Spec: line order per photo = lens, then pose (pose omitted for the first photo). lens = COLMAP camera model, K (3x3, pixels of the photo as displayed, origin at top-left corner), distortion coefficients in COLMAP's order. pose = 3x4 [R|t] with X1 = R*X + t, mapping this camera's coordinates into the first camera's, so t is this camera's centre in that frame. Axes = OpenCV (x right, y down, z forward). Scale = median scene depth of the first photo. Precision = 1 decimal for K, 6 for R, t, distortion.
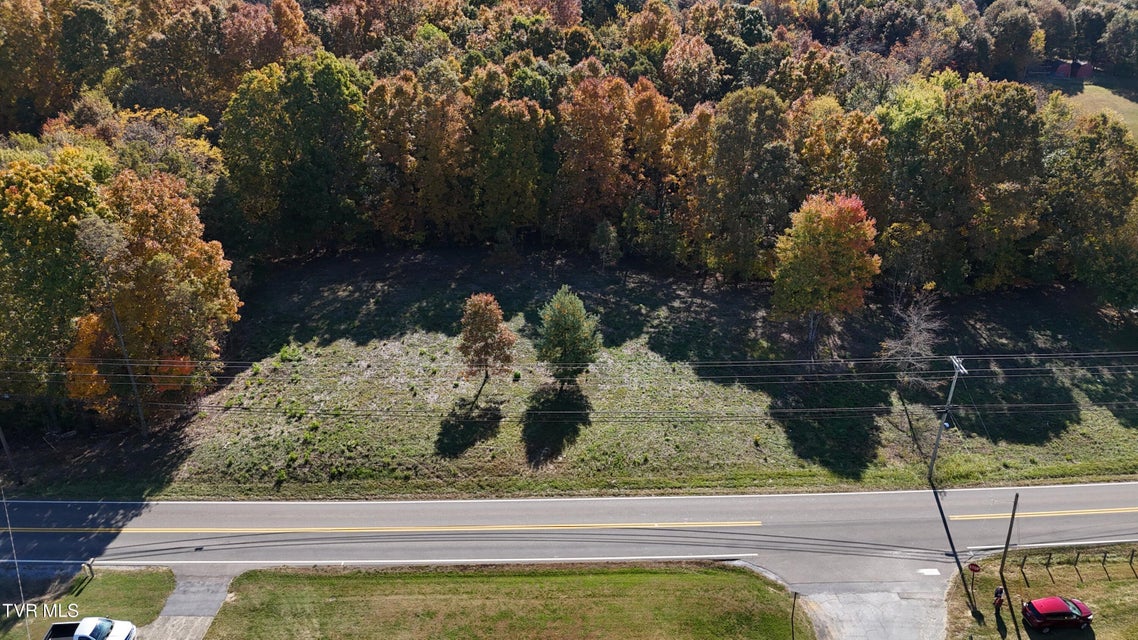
lens RADIAL K [[835.0, 0, 574.1], [0, 835.0, 319.9], [0, 0, 1]] dist [0.073393, -0.067330]
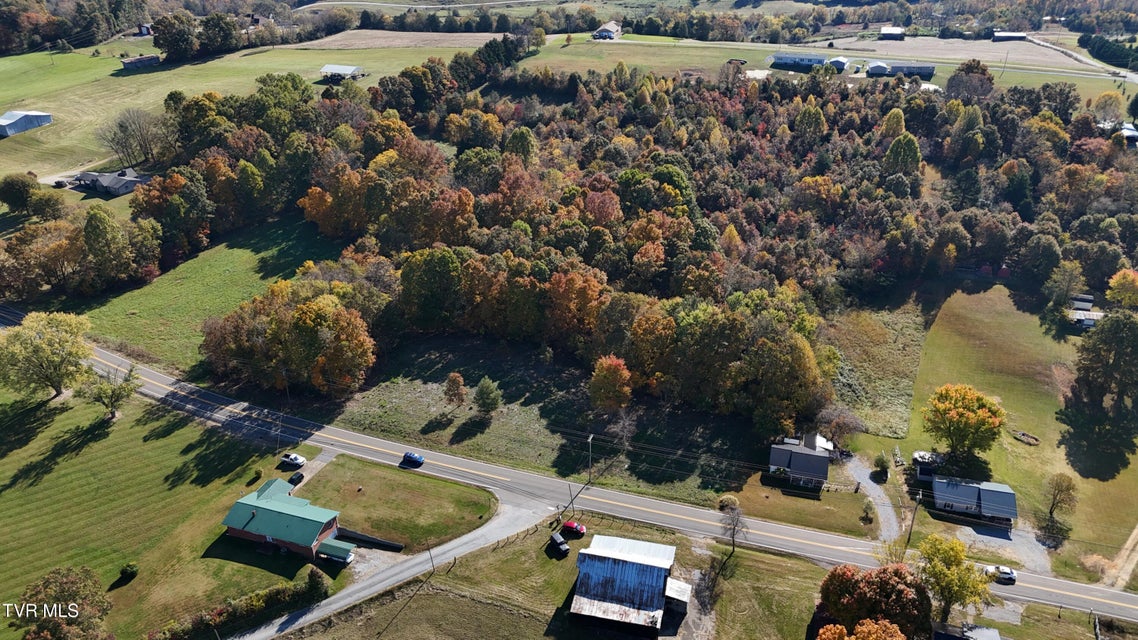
lens RADIAL K [[835.0, 0, 574.1], [0, 835.0, 319.9], [0, 0, 1]] dist [0.073393, -0.067330]
pose [[0.925948, 0.168055, -0.338197, 1.027976], [-0.172712, 0.984834, 0.016511, -0.287239], [0.335842, 0.043123, 0.940931, -1.231501]]
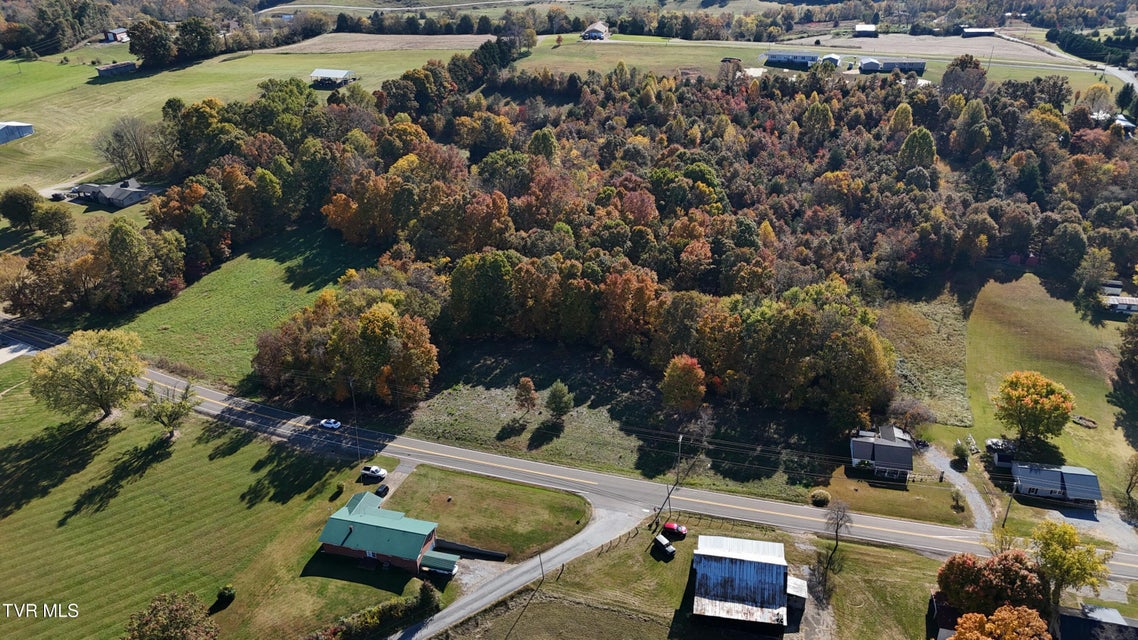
lens RADIAL K [[835.0, 0, 574.1], [0, 835.0, 319.9], [0, 0, 1]] dist [0.073393, -0.067330]
pose [[0.949208, 0.137552, -0.282991, 0.692648], [-0.141691, 0.989893, 0.005891, -0.232847], [0.280941, 0.034506, 0.959104, -1.324651]]
